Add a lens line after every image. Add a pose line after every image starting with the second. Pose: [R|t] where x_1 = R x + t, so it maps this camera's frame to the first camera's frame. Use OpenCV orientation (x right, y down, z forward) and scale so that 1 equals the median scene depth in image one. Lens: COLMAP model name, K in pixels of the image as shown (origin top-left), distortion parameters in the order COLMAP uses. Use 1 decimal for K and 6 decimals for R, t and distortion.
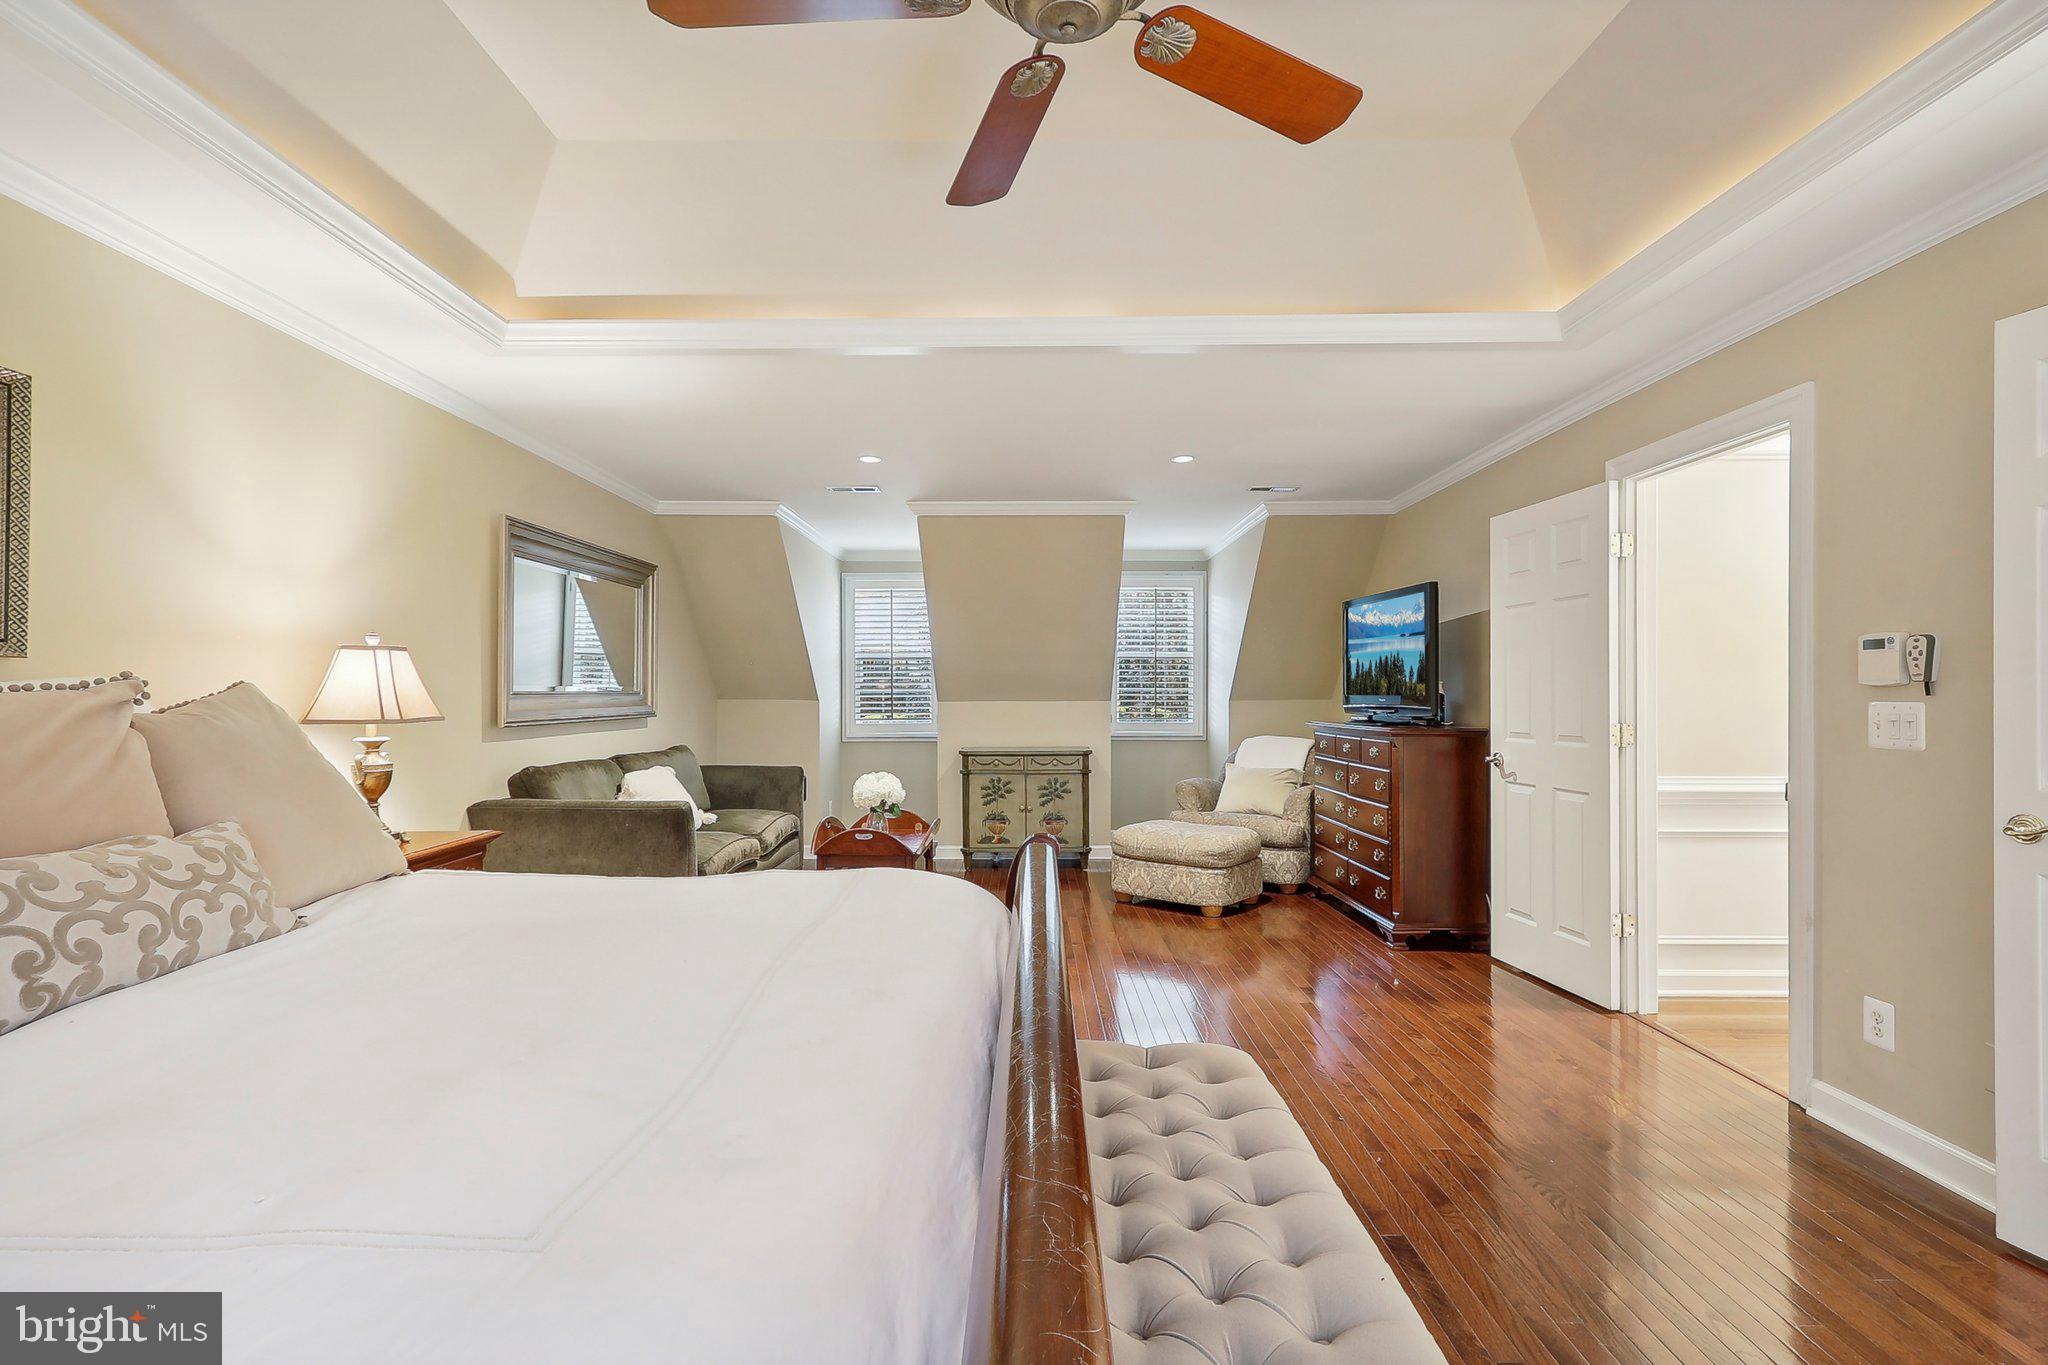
lens RADIAL K [[953.8, 0, 1020.9], [0, 953.8, 696.7], [0, 0, 1]] dist [0.017478, -0.000762]
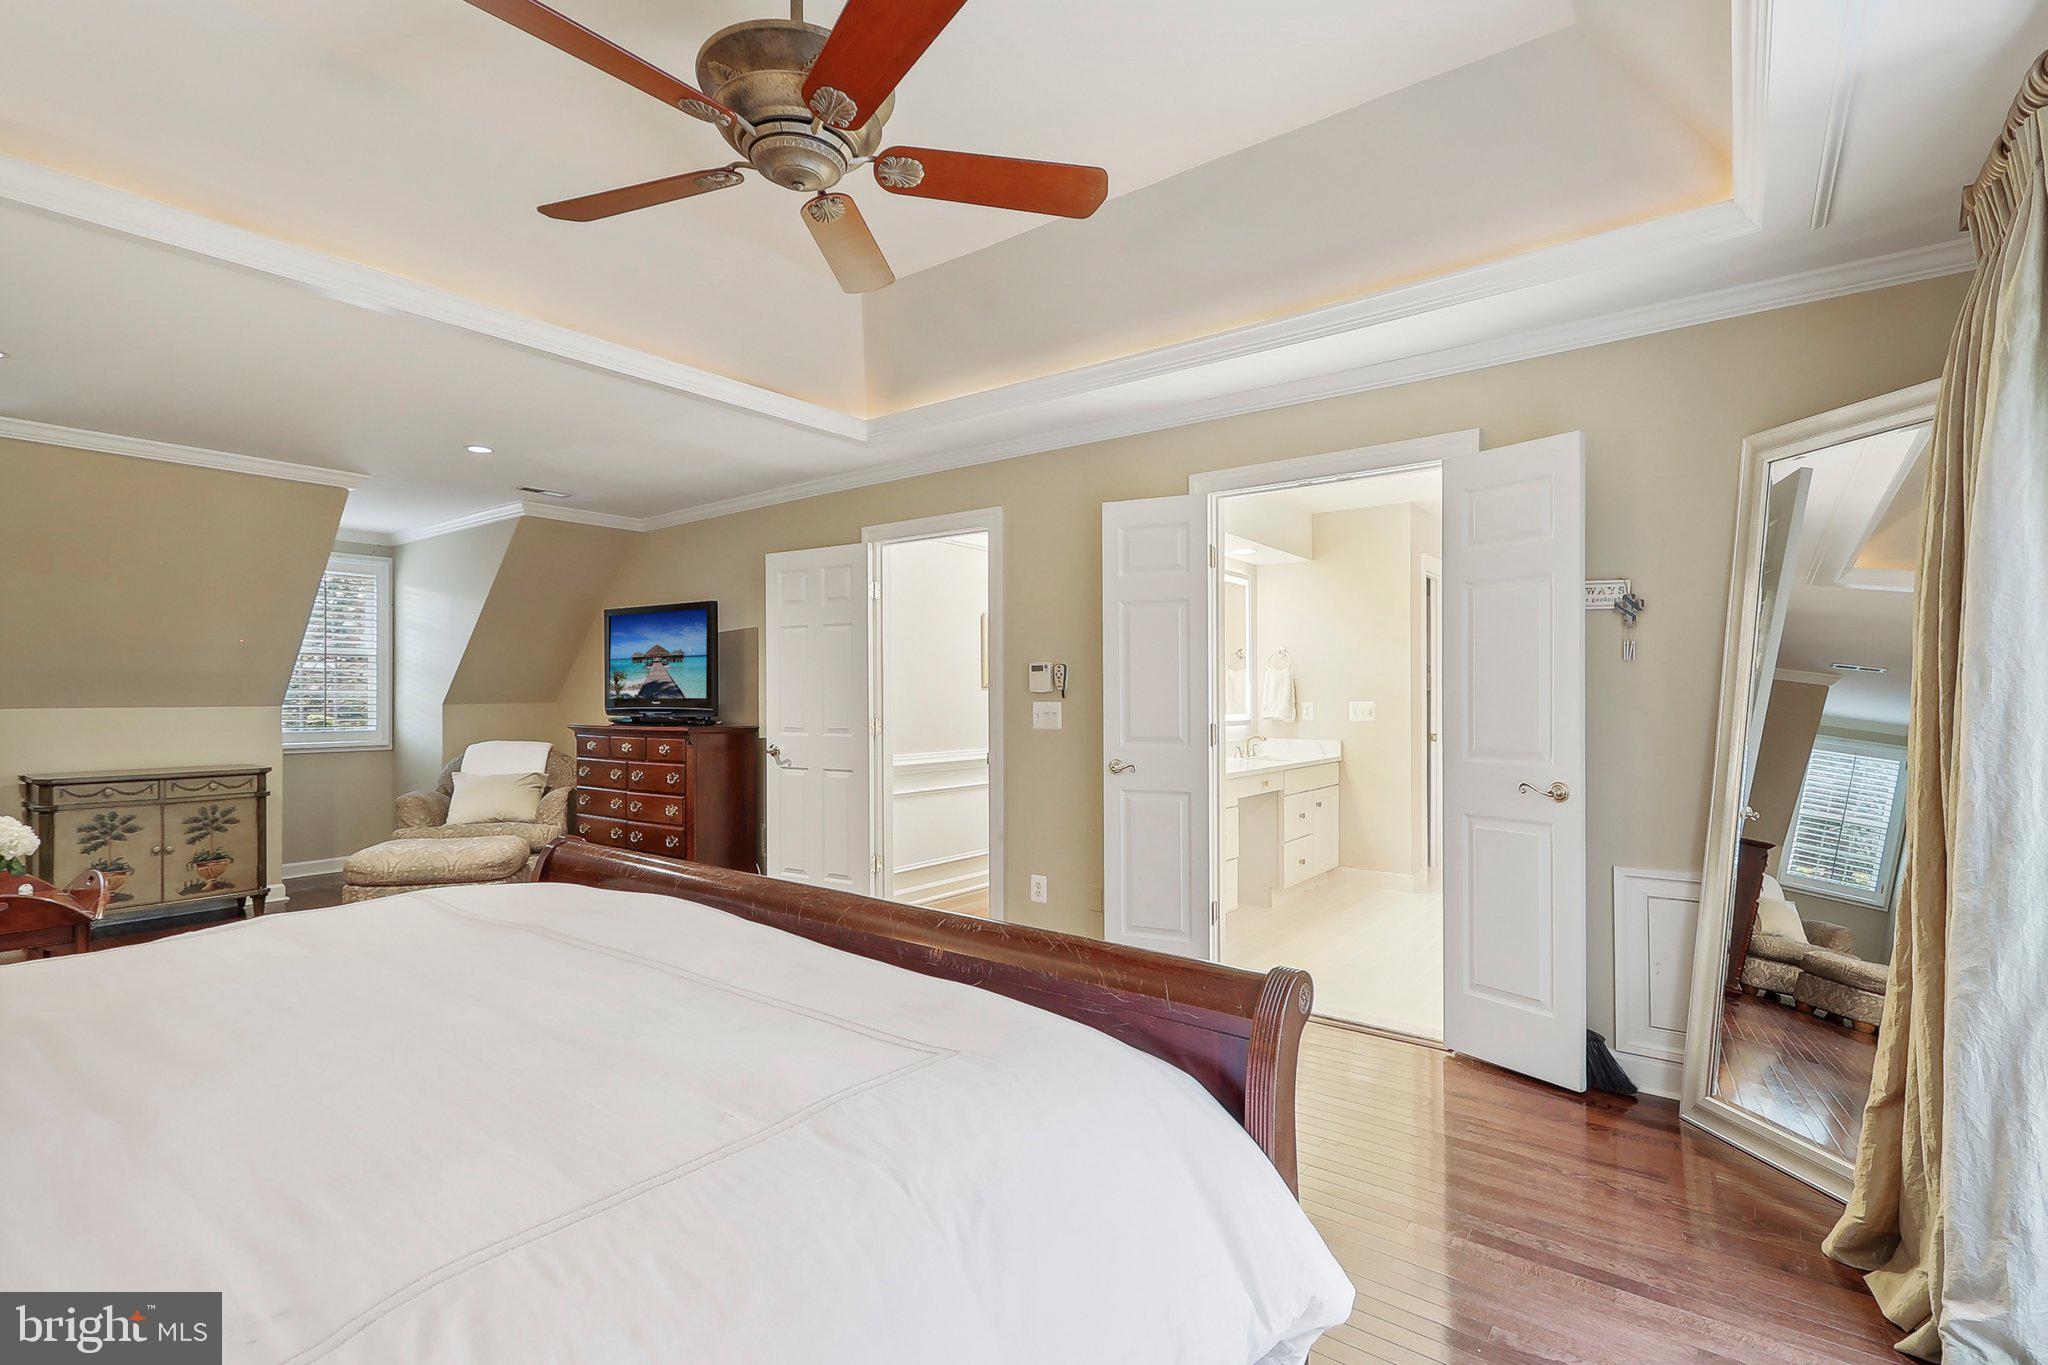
lens RADIAL K [[959.5, 0, 1024.0], [0, 959.5, 682.5], [0, 0, 1]] dist [0.017306, -0.000287]
pose [[0.606285, 0.010742, 0.795175, -0.248076], [0.002800, 0.999874, -0.015642, -0.001171], [-0.795242, 0.011710, 0.606178, -0.008703]]
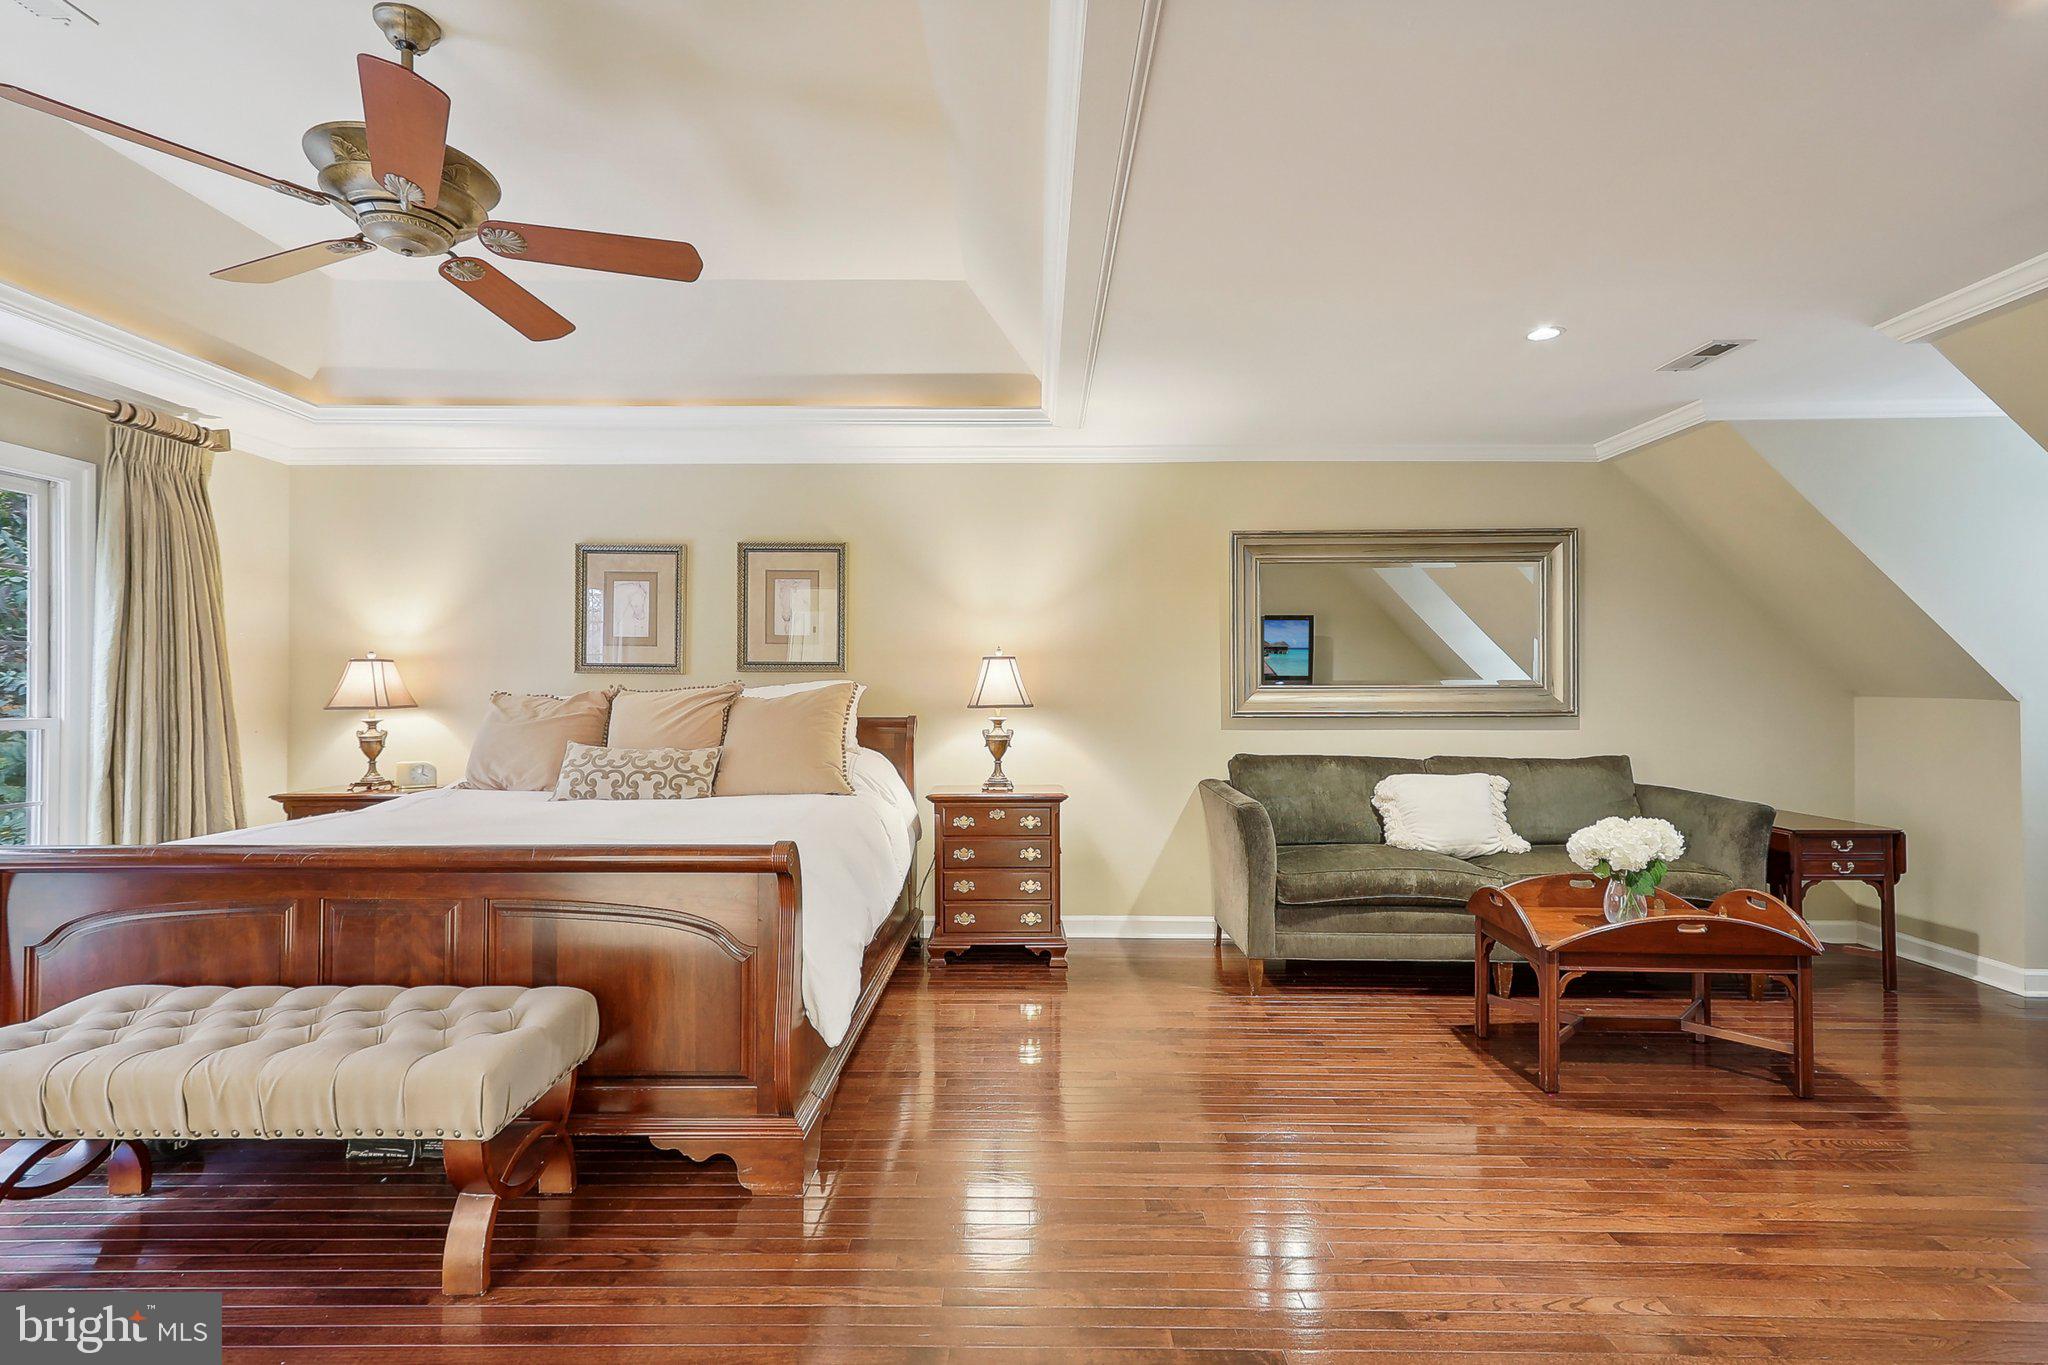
lens RADIAL K [[881.7, 0, 1015.2], [0, 881.7, 674.4], [0, 0, 1]] dist [0.011828, -0.000081]
pose [[-0.016759, -0.014237, -0.999758, 0.408761], [-0.003191, 0.999894, -0.014185, -0.002664], [0.999854, 0.002952, -0.016803, 0.607287]]
